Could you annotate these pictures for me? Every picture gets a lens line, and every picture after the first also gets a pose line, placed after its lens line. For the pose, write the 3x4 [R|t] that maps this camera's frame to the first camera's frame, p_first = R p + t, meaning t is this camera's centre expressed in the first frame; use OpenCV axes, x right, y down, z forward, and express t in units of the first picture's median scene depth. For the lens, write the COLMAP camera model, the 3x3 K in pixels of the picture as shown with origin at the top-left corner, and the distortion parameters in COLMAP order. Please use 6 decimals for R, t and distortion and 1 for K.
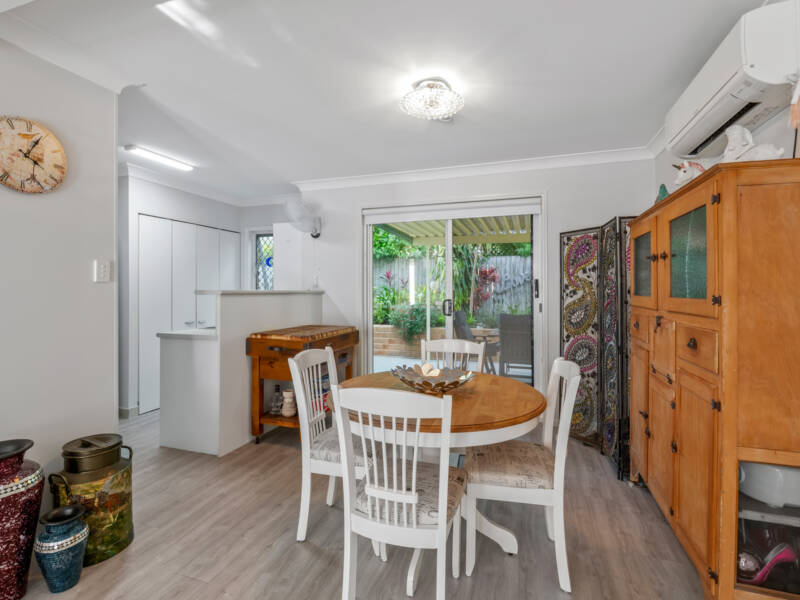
lens RADIAL K [[391.8, 0, 409.7], [0, 391.8, 288.6], [0, 0, 1]] dist [0.001367, 0.000169]
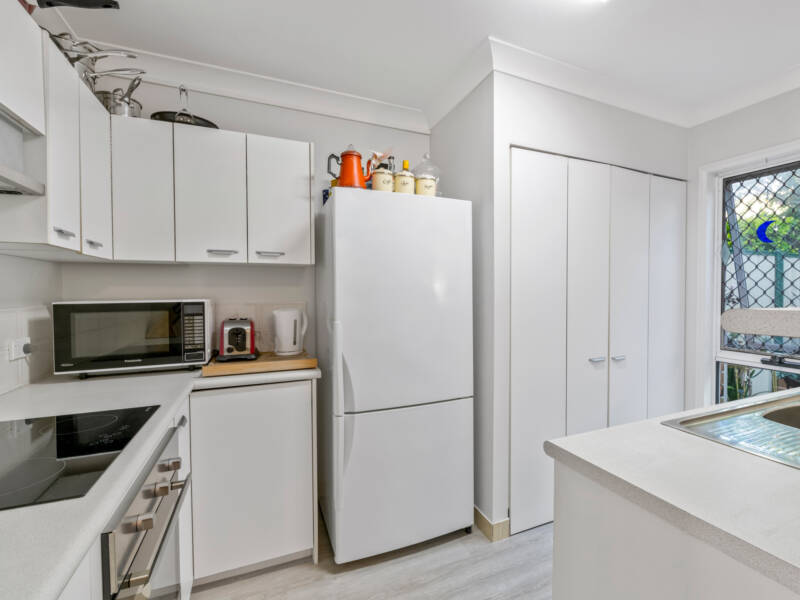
lens RADIAL K [[391.8, 0, 409.7], [0, 391.8, 288.6], [0, 0, 1]] dist [0.001367, 0.000169]
pose [[0.633711, 0.003860, -0.773560, -0.393347], [-0.003760, 0.999991, 0.001909, -0.006017], [0.773561, 0.001699, 0.633720, 0.598025]]
